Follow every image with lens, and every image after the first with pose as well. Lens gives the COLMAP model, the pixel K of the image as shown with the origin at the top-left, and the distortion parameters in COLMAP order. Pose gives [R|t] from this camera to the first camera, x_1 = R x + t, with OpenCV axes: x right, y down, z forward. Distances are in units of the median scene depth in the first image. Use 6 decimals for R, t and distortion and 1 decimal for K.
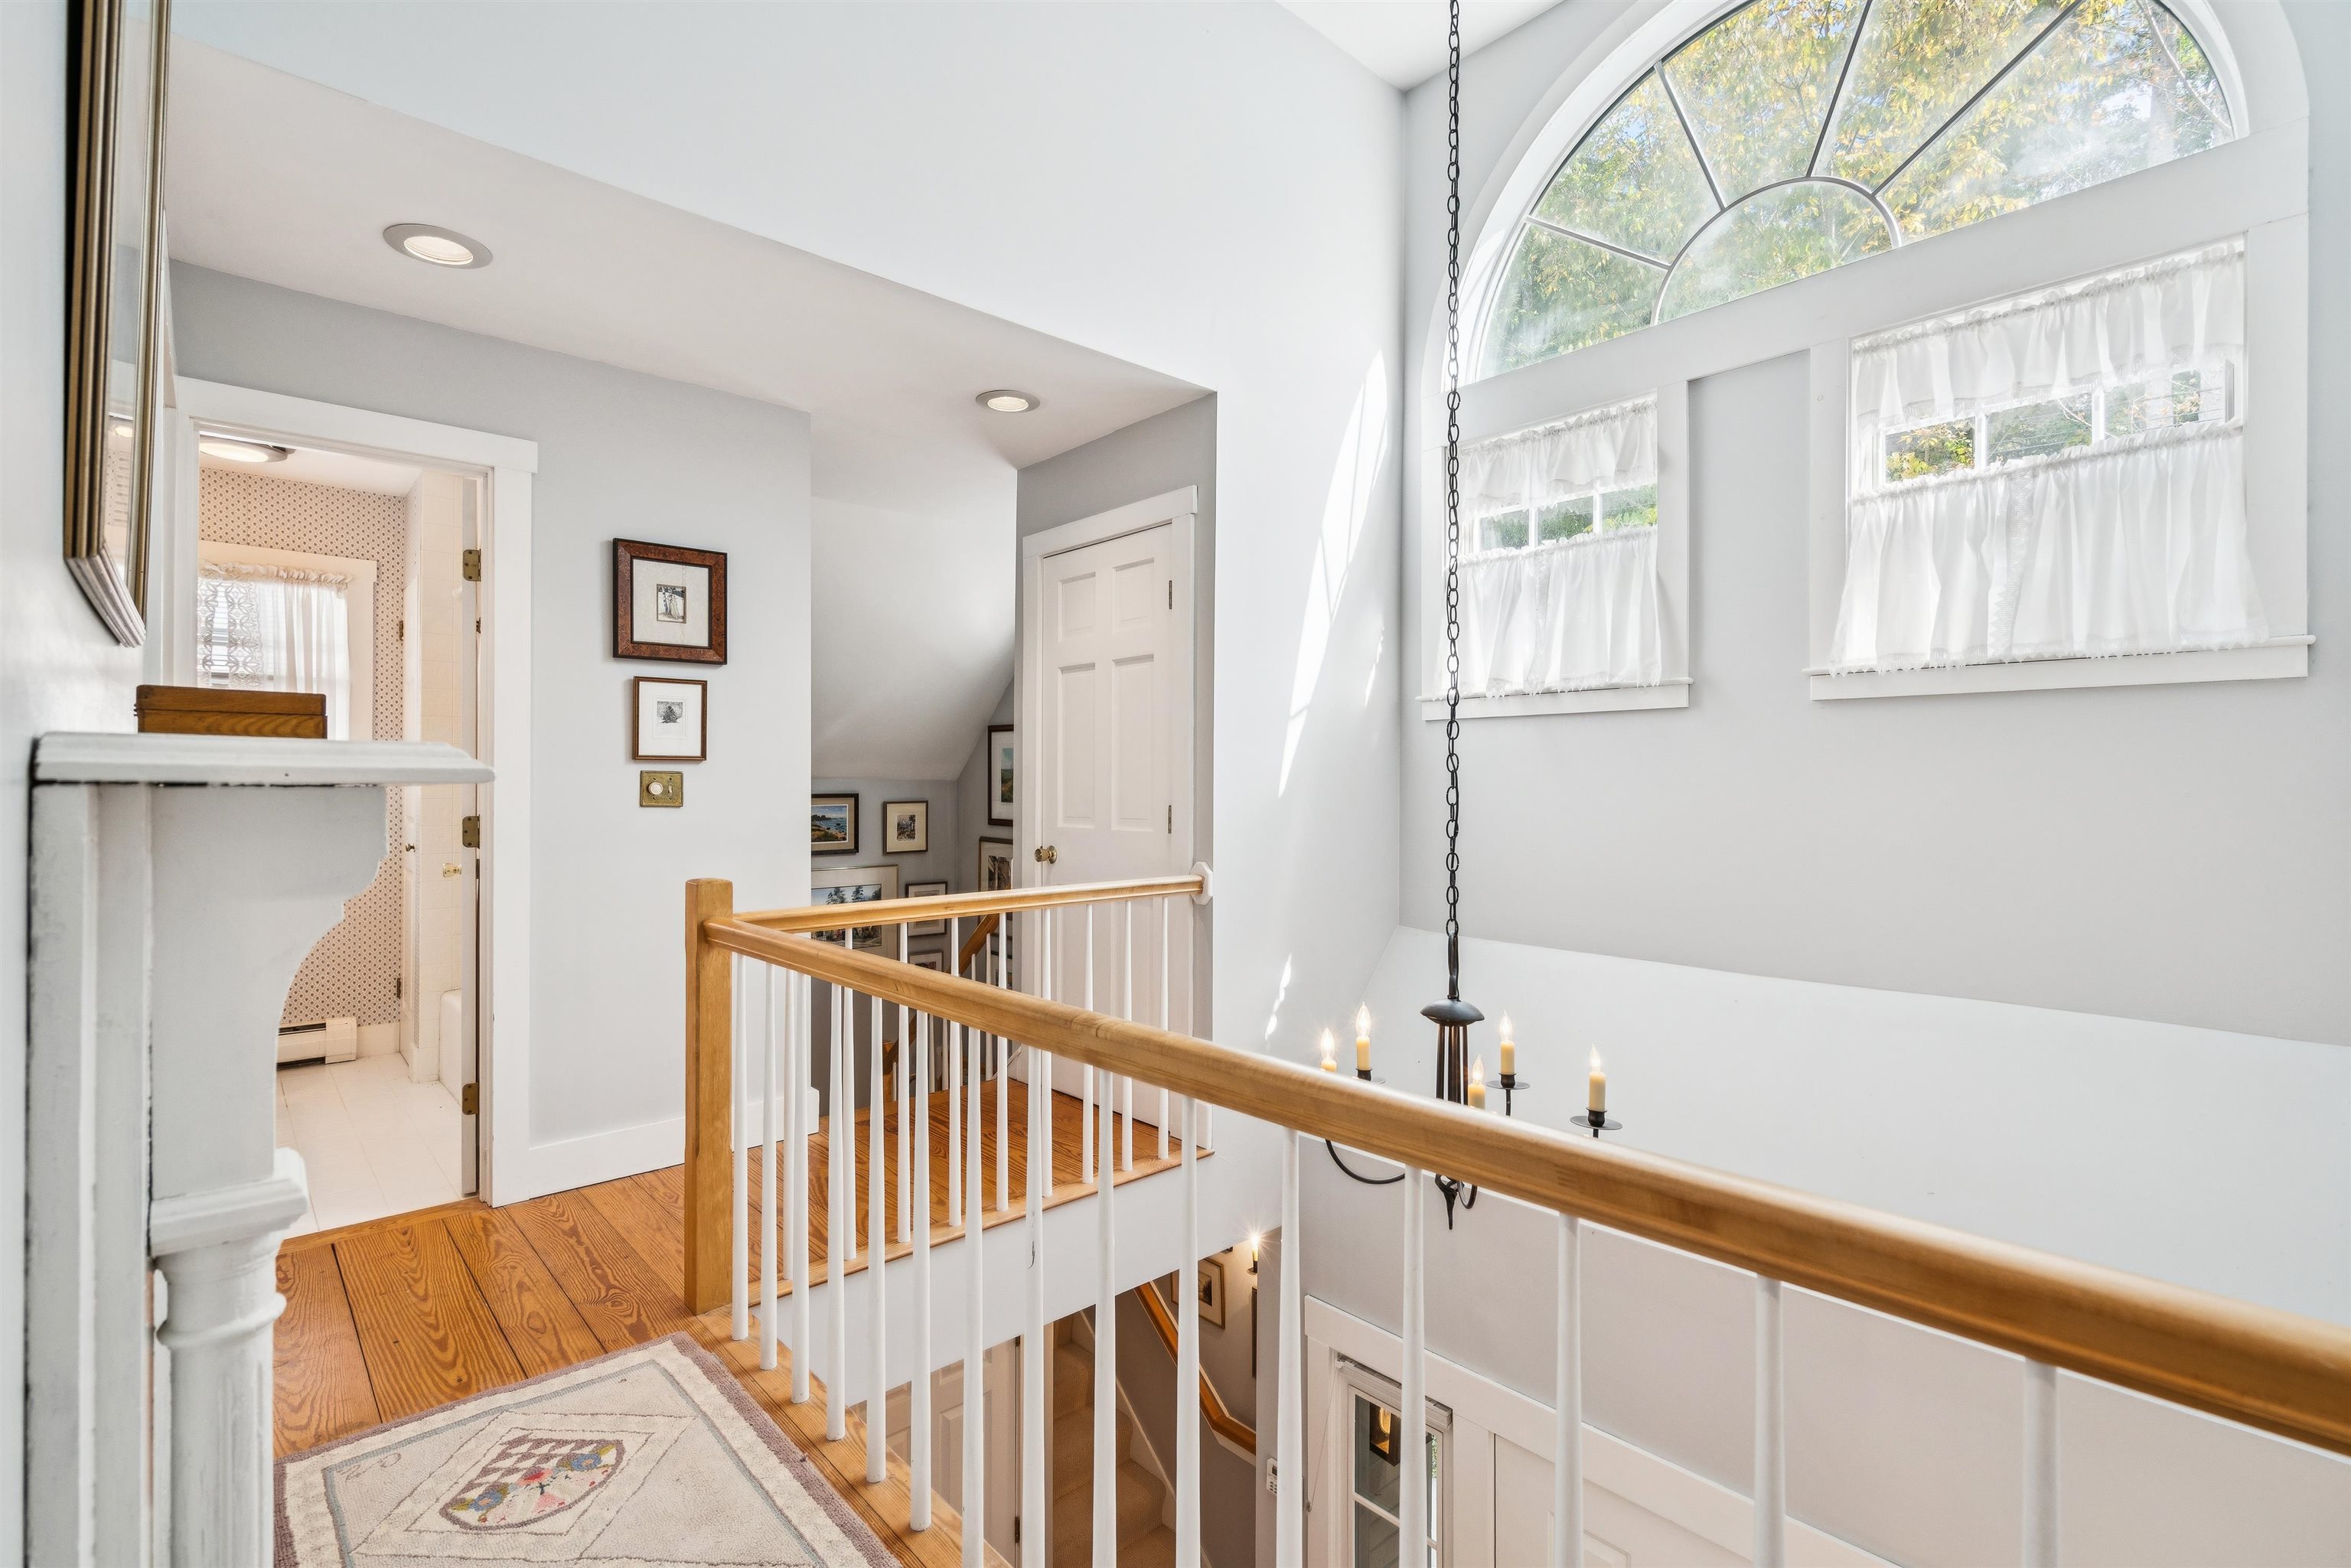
lens RADIAL K [[1059.1, 0, 1172.5], [0, 1059.1, 779.2], [0, 0, 1]] dist [-0.000006, 0.000051]
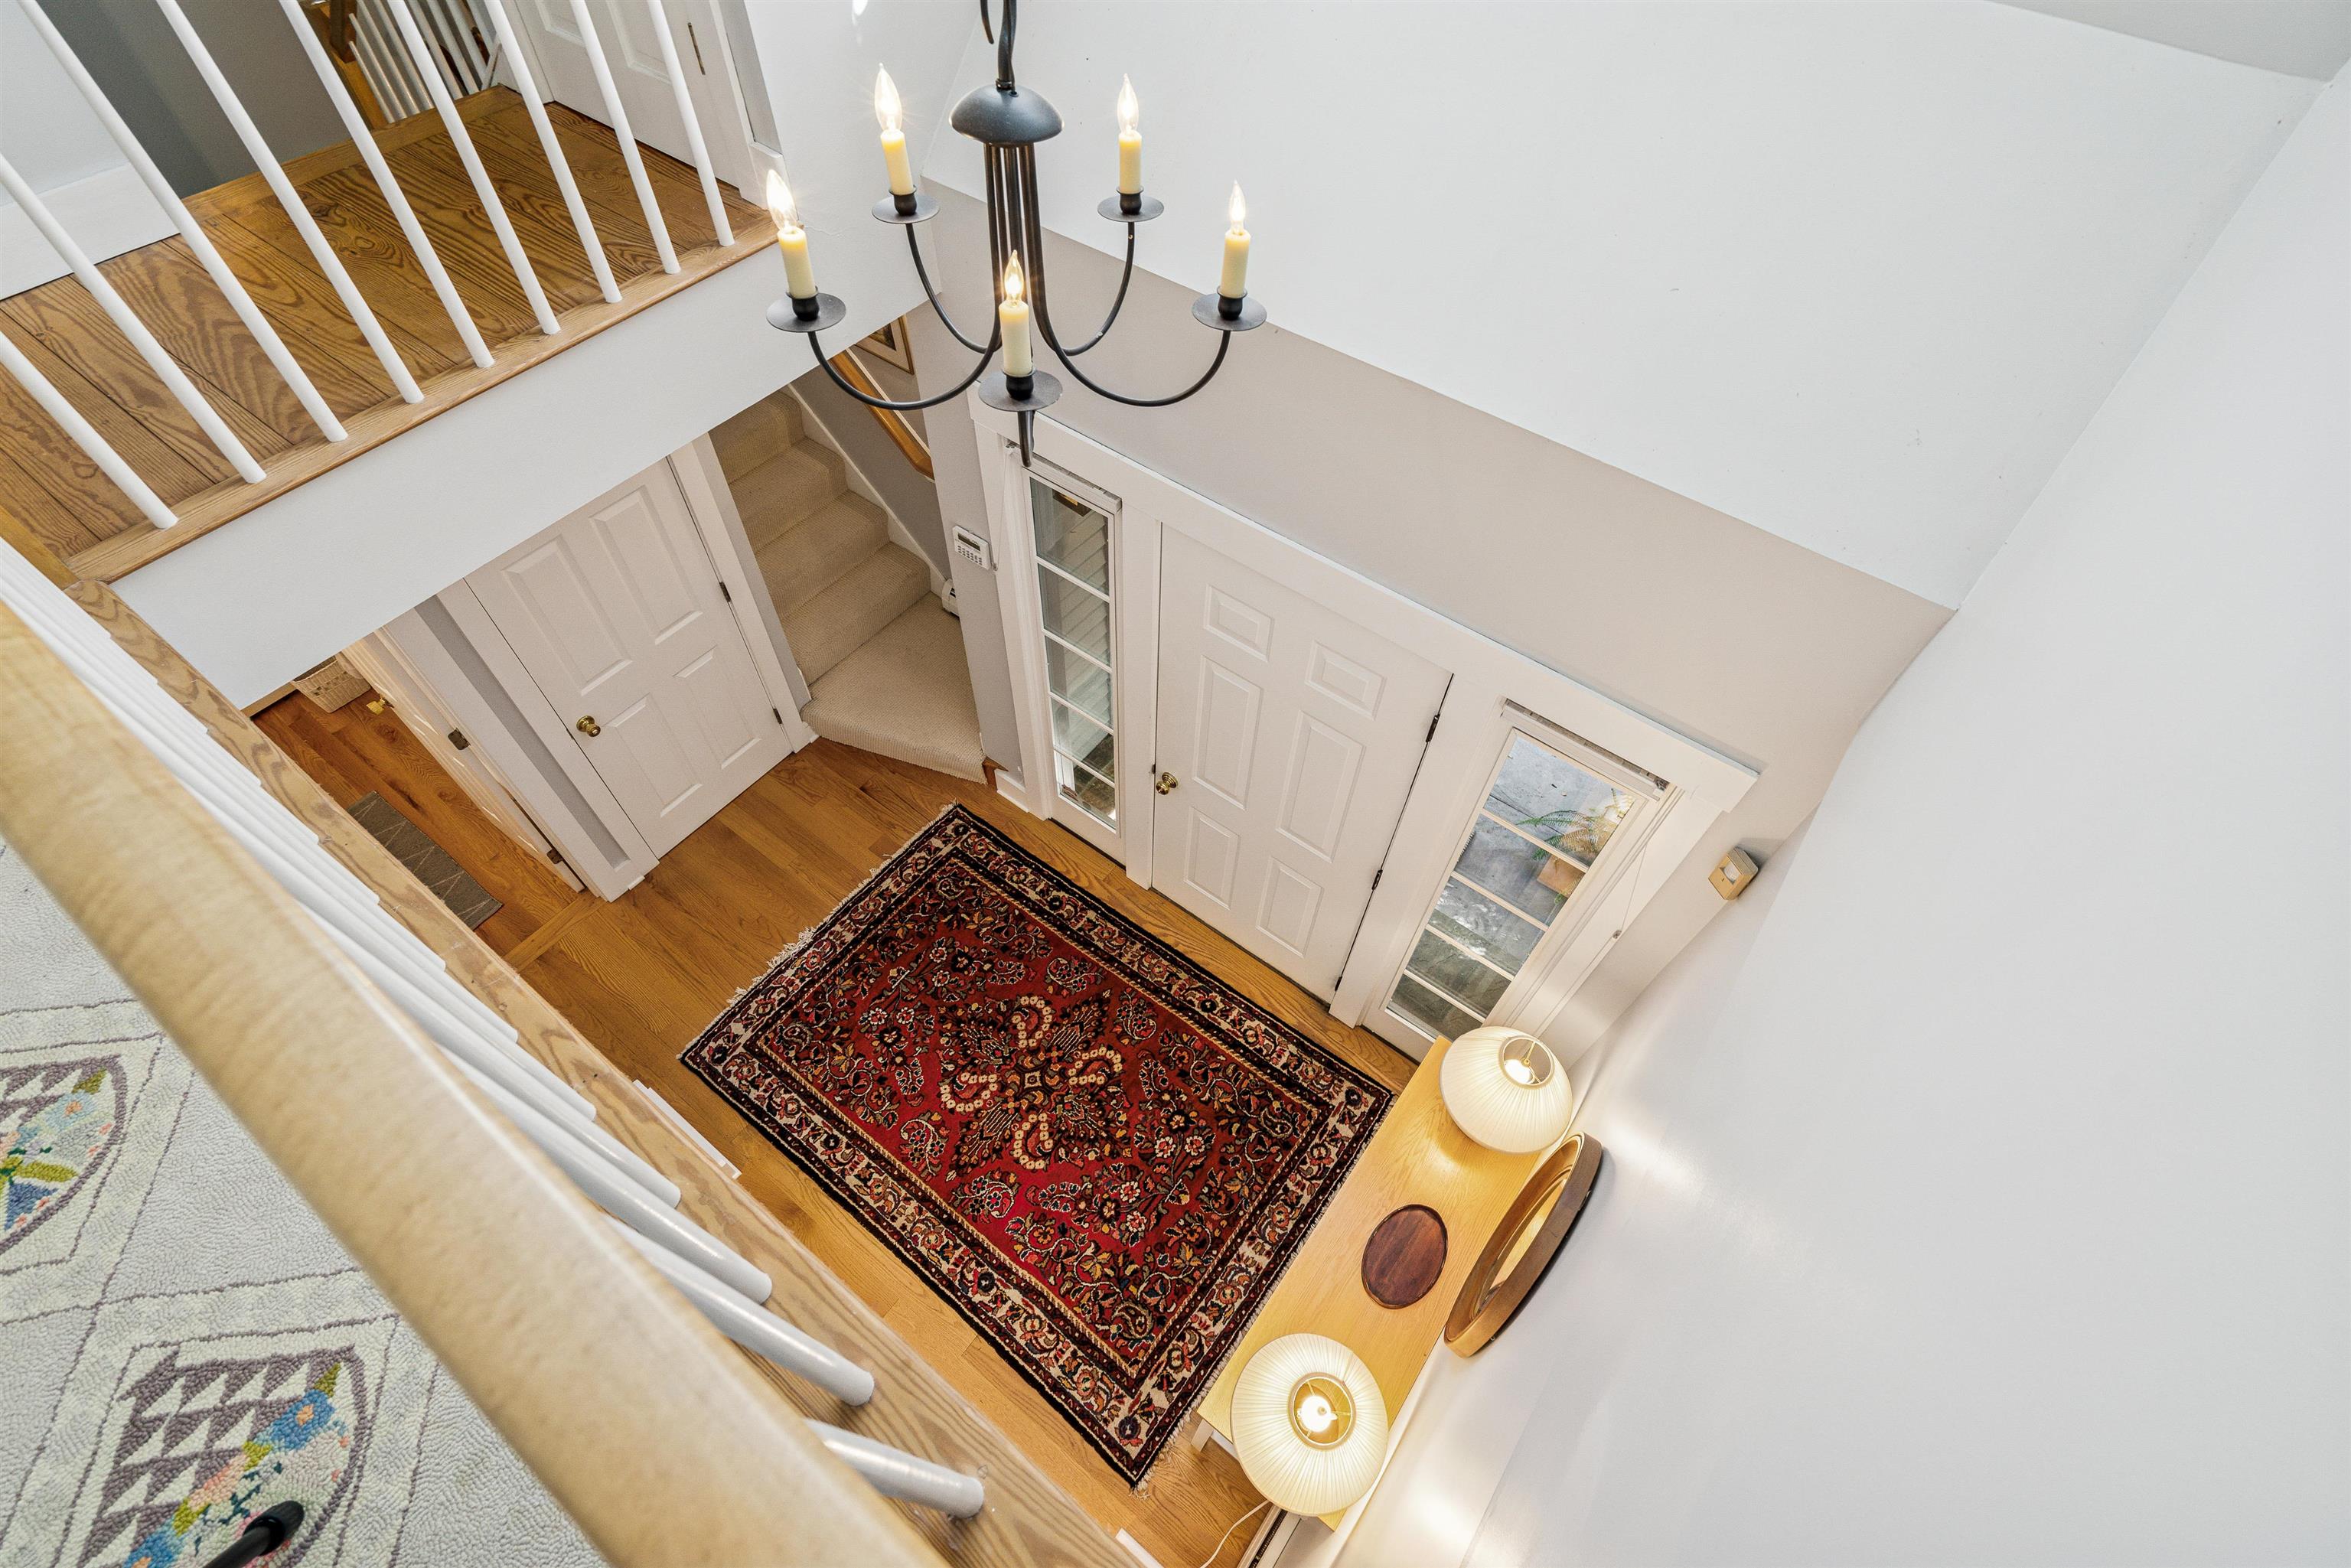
lens RADIAL K [[1059.1, 0, 1172.0], [0, 1059.1, 785.3], [0, 0, 1]] dist [-0.000006, 0.000051]
pose [[0.983504, -0.128706, 0.127104, 0.233108], [-0.028870, 0.581971, 0.812697, -0.030317], [-0.178570, -0.802960, 0.568655, 0.385118]]
